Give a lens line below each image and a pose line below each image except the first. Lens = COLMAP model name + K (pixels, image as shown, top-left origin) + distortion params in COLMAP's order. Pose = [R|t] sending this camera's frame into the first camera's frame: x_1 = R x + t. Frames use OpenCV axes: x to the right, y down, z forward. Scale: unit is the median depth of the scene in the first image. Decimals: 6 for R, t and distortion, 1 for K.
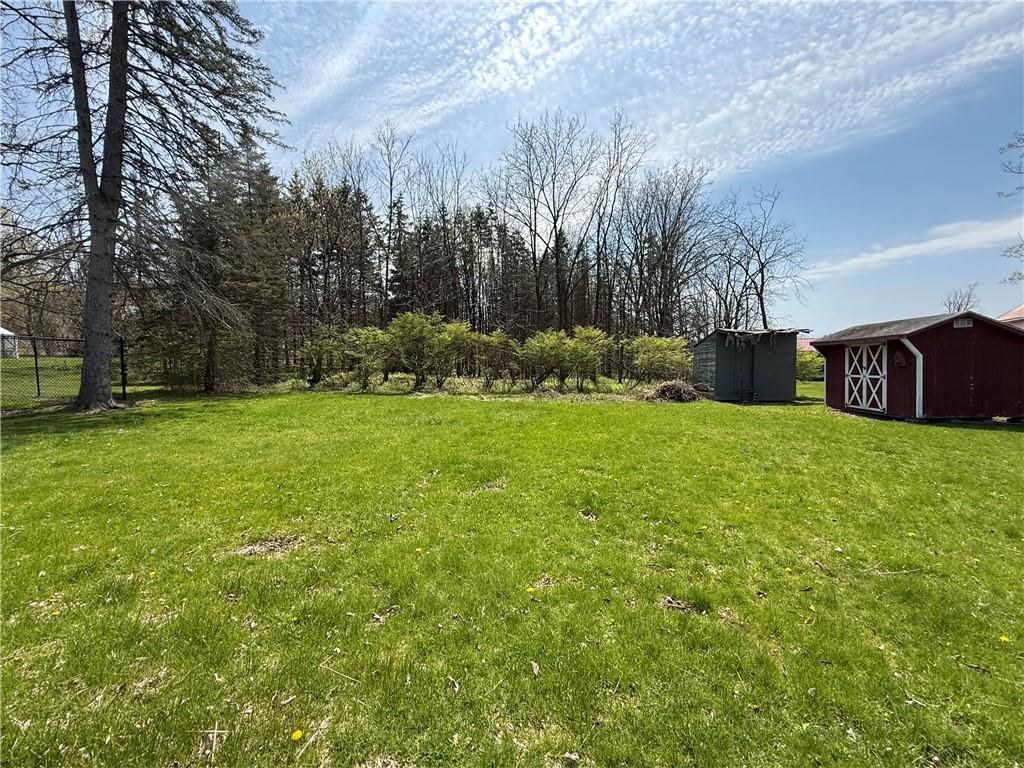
lens RADIAL K [[407.2, 0, 511.7], [0, 407.2, 382.2], [0, 0, 1]] dist [-0.000148, 0.000057]
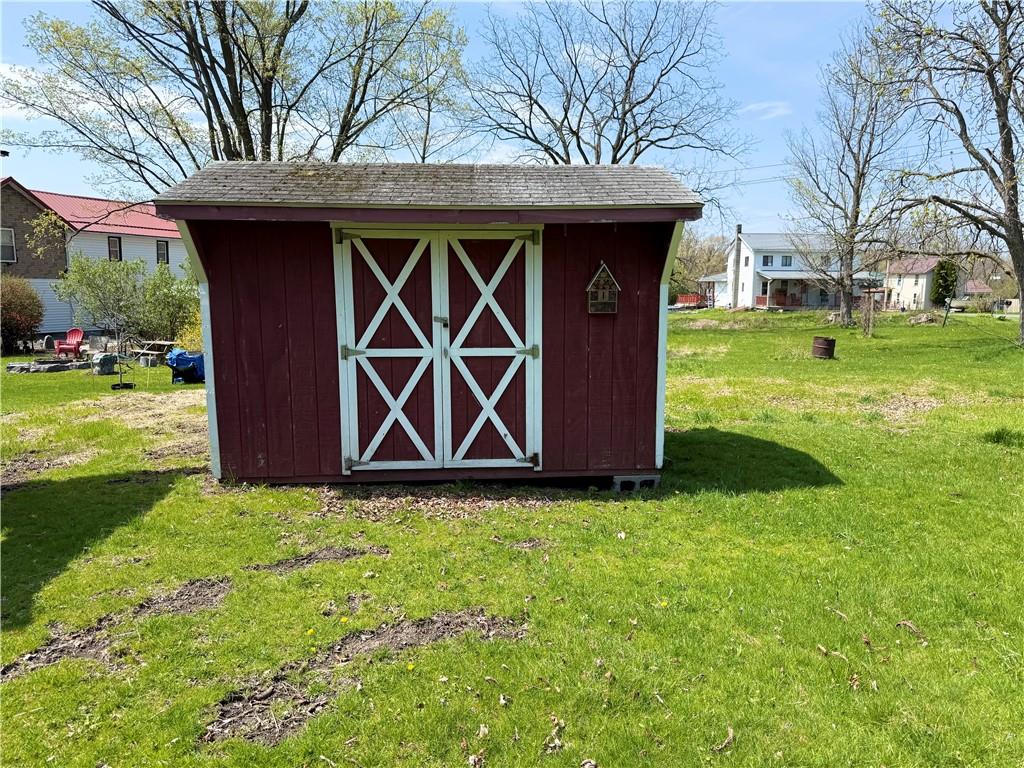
lens RADIAL K [[716.2, 0, 512.0], [0, 716.2, 386.4], [0, 0, 1]] dist [0.049979, -0.054172]
pose [[-0.145733, -0.062981, 0.987317, 0.380844], [0.044479, 0.996545, 0.070135, -0.022869], [-0.988324, 0.054135, -0.142428, 1.023101]]
